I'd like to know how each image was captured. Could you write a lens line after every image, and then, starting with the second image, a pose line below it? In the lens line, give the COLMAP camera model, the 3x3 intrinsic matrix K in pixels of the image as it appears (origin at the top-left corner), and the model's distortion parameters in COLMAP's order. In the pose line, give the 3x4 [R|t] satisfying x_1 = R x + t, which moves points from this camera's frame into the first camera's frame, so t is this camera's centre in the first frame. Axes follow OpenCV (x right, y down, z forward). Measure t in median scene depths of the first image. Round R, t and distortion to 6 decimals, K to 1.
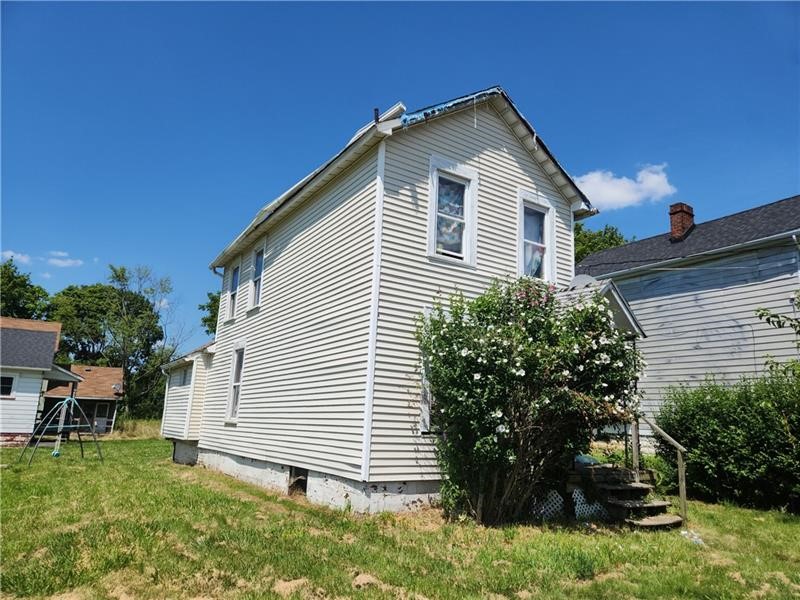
lens RADIAL K [[535.2, 0, 401.8], [0, 535.2, 311.1], [0, 0, 1]] dist [0.085548, 0.000167]
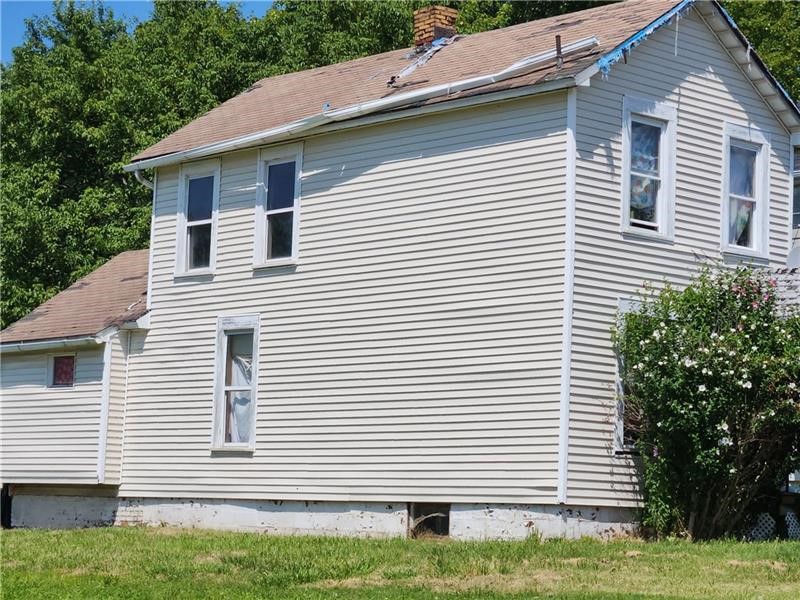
lens RADIAL K [[2044.9, 0, 400.0], [0, 2044.9, 300.0], [0, 0, 1]] dist [-0.648682, 8.791944]
pose [[0.987927, 0.015926, 0.154097, -0.778761], [-0.030942, 0.994944, 0.095545, -0.297108], [-0.151797, -0.099160, 0.983425, -2.006213]]
